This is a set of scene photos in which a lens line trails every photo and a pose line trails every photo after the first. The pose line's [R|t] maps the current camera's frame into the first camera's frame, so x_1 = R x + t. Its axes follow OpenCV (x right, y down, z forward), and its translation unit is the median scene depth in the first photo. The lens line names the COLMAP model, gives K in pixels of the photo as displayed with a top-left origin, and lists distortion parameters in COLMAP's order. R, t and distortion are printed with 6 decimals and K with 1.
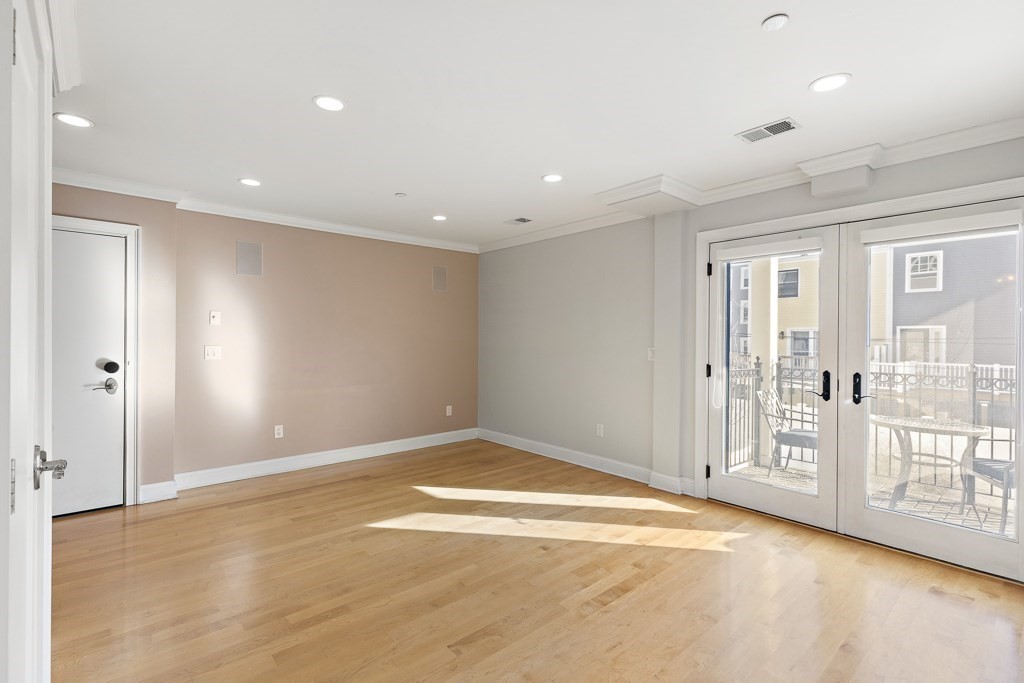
lens RADIAL K [[472.1, 0, 512.0], [0, 472.1, 341.5], [0, 0, 1]] dist [0.001907, 0.000062]
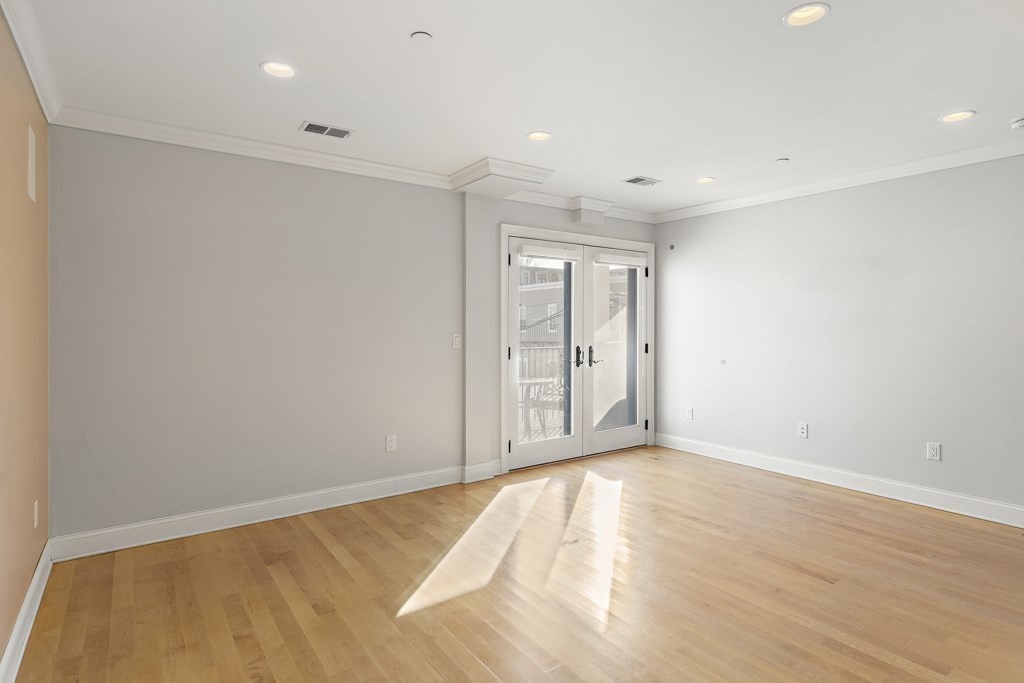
lens RADIAL K [[534.6, 0, 516.4], [0, 534.6, 326.7], [0, 0, 1]] dist [-0.002366, -0.001619]
pose [[0.094475, -0.009915, 0.995478, -0.876372], [0.008131, 0.999925, 0.009187, -0.011546], [-0.995494, 0.007226, 0.094548, 0.944126]]
